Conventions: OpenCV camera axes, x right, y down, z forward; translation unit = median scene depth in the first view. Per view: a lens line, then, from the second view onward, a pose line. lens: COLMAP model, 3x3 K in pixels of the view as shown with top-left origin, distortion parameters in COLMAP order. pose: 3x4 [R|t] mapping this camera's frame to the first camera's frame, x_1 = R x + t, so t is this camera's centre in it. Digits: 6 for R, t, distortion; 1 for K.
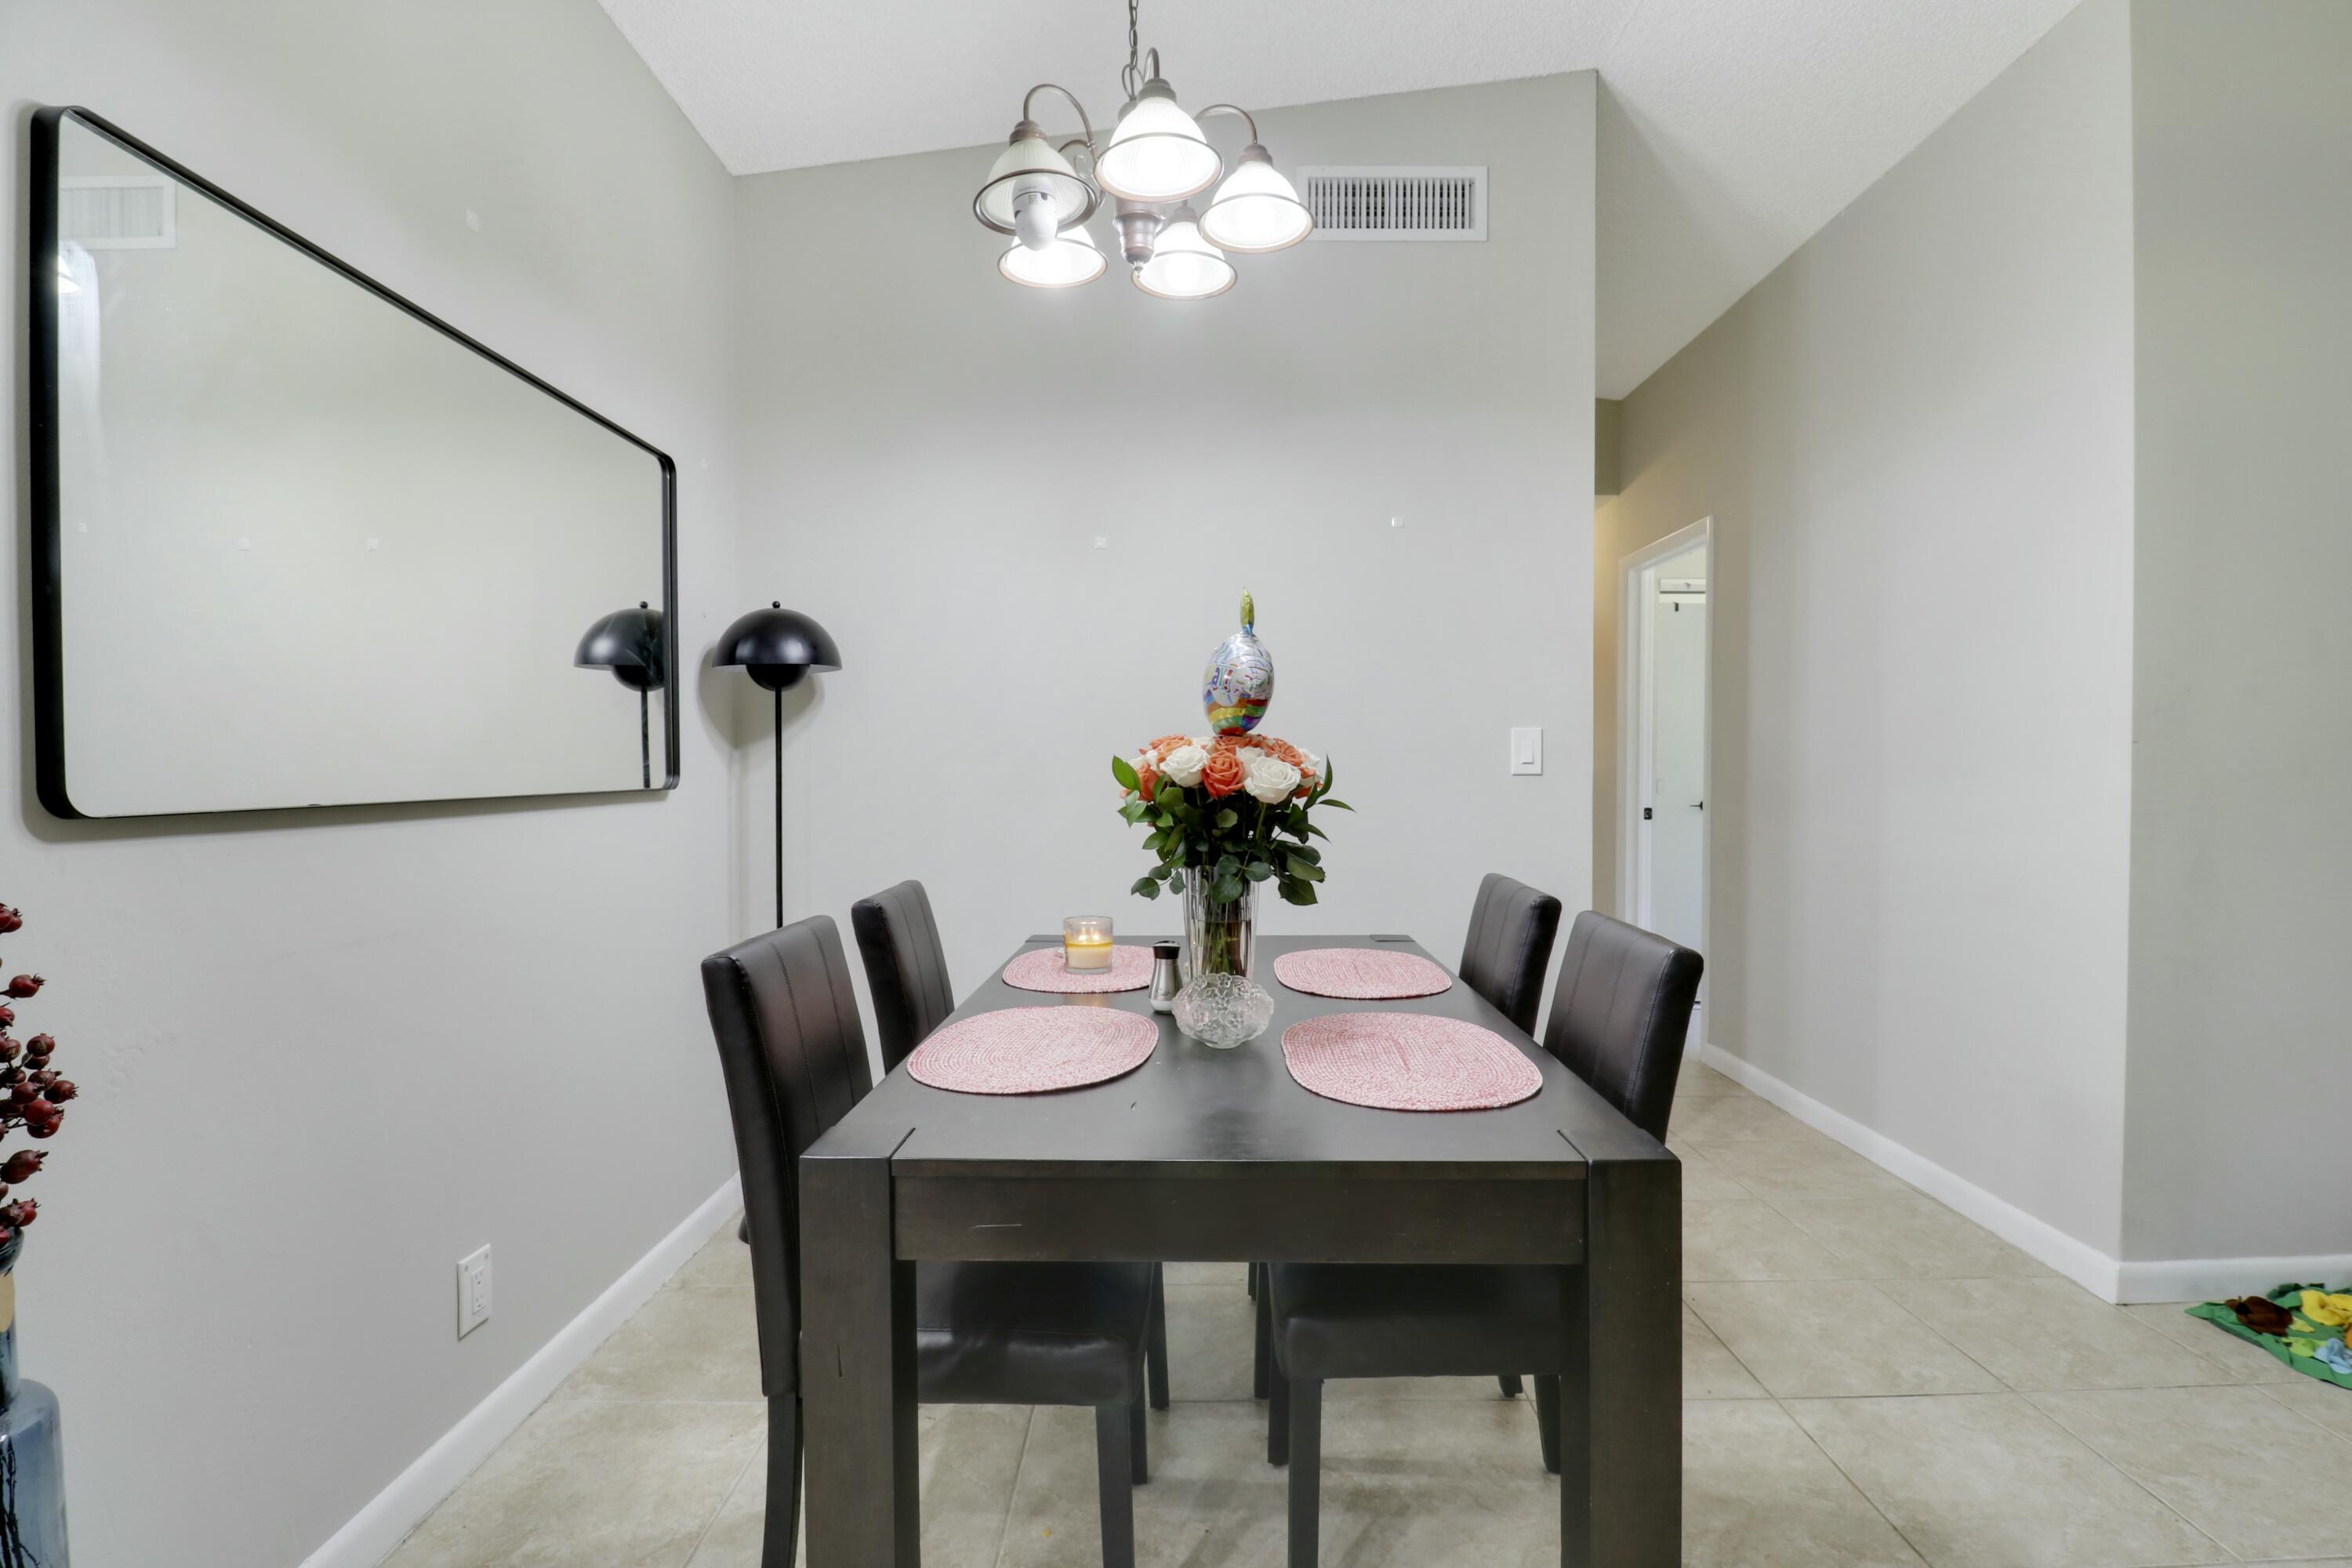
lens RADIAL K [[1082.2, 0, 1189.9], [0, 1082.2, 791.6], [0, 0, 1]] dist [0.000897, -0.012890]
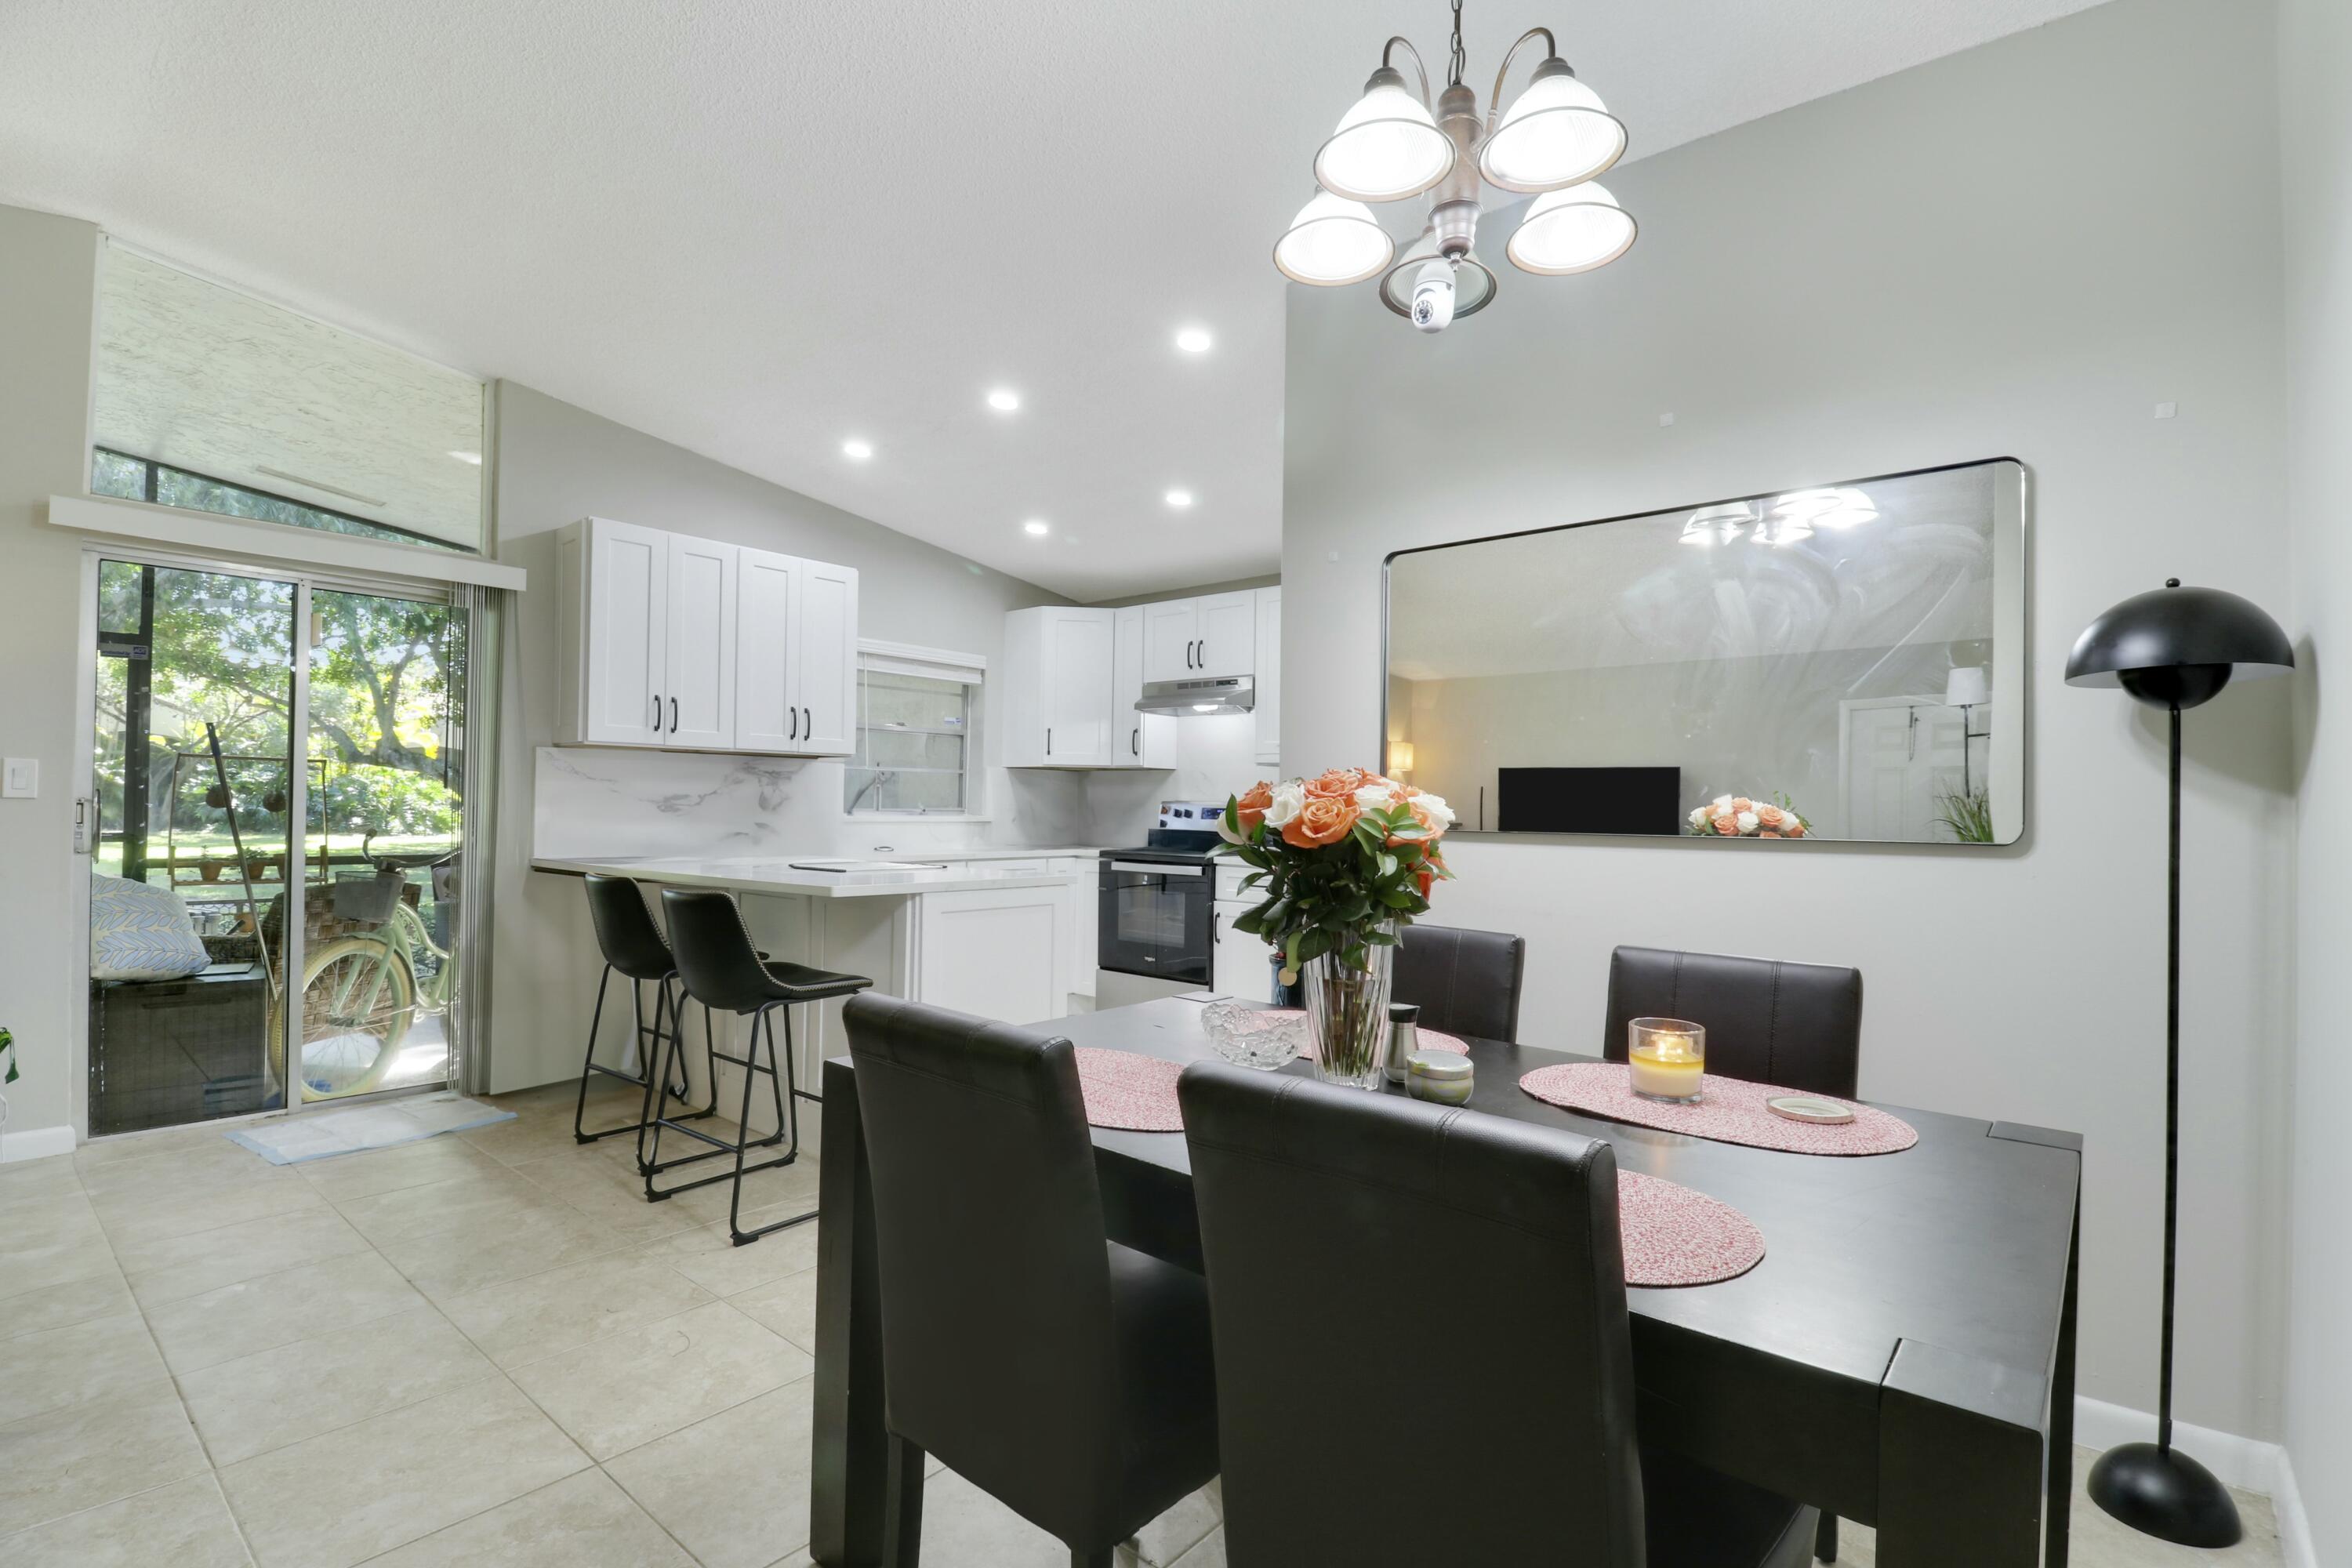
lens RADIAL K [[1082.2, 0, 1189.9], [0, 1082.2, 791.6], [0, 0, 1]] dist [0.000897, -0.012890]
pose [[-0.642467, -0.019361, -0.766069, 0.558209], [-0.033428, 0.999437, 0.002776, -0.023736], [0.765584, 0.027391, -0.642752, 1.017678]]
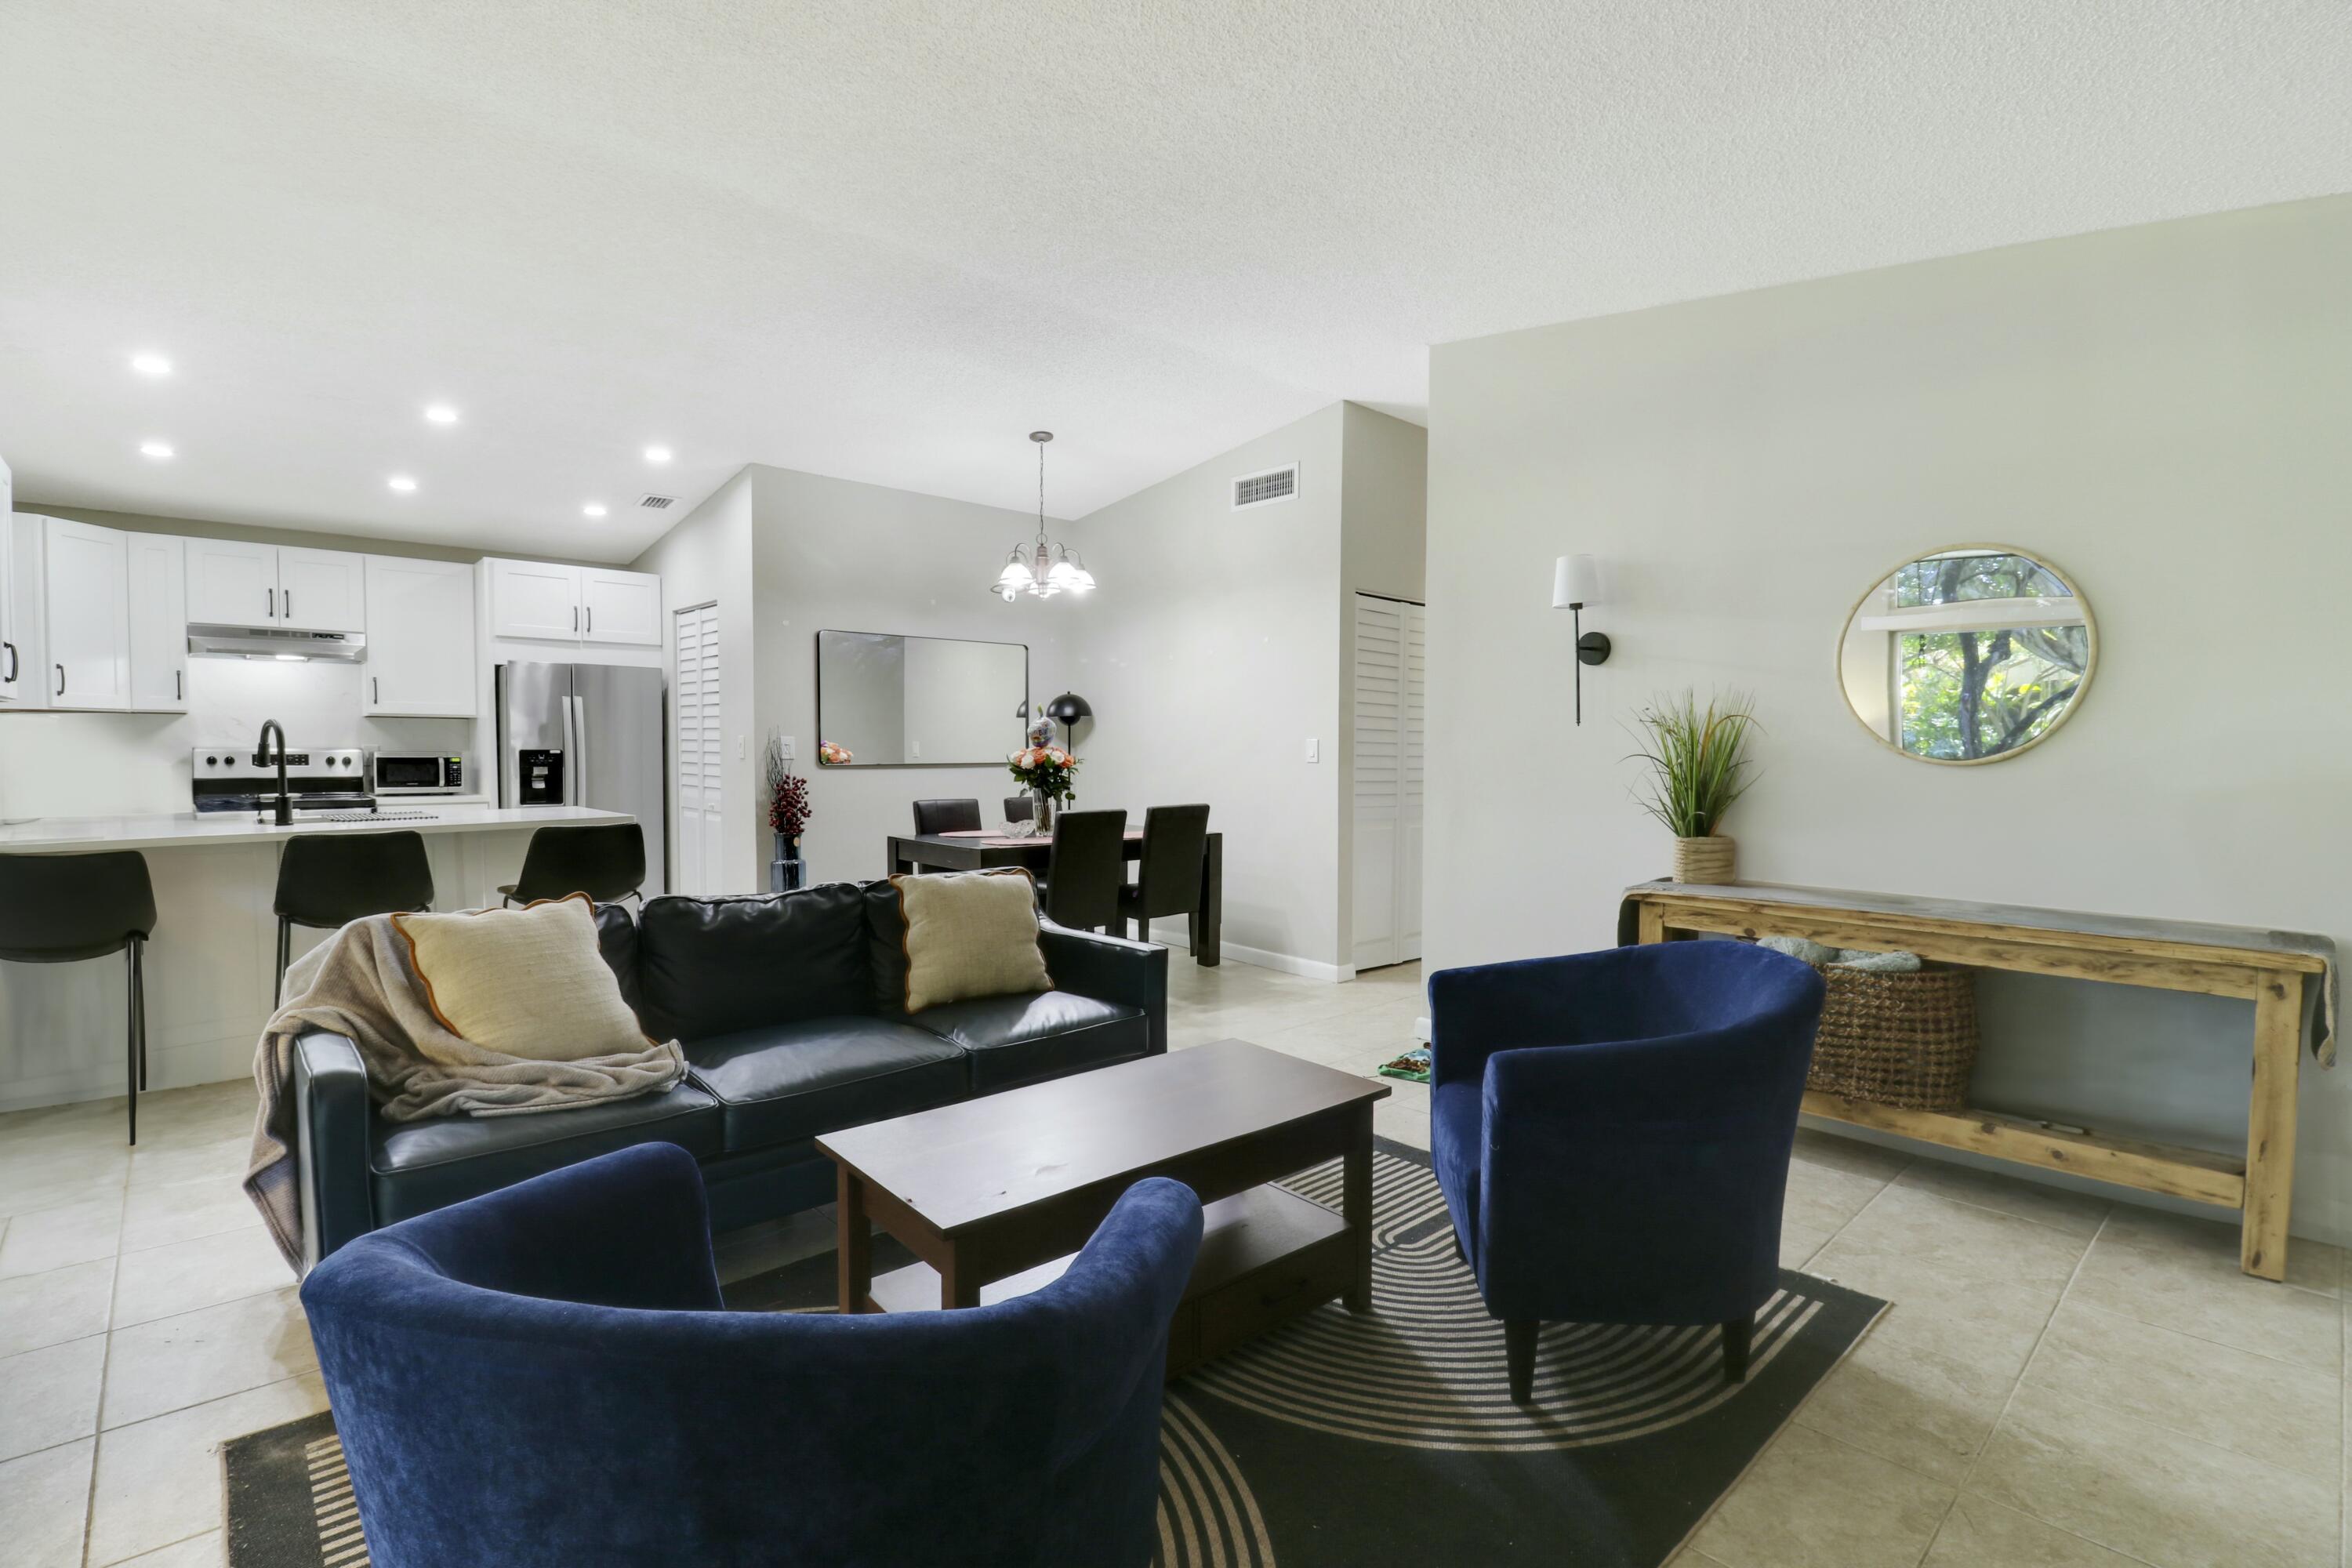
lens RADIAL K [[1082.2, 0, 1189.9], [0, 1082.2, 791.6], [0, 0, 1]] dist [0.000897, -0.012890]
pose [[0.677601, 0.036817, -0.734507, 1.825481], [-0.023697, 0.999321, 0.028229, -0.016014], [0.735048, -0.001723, 0.678013, -0.576849]]
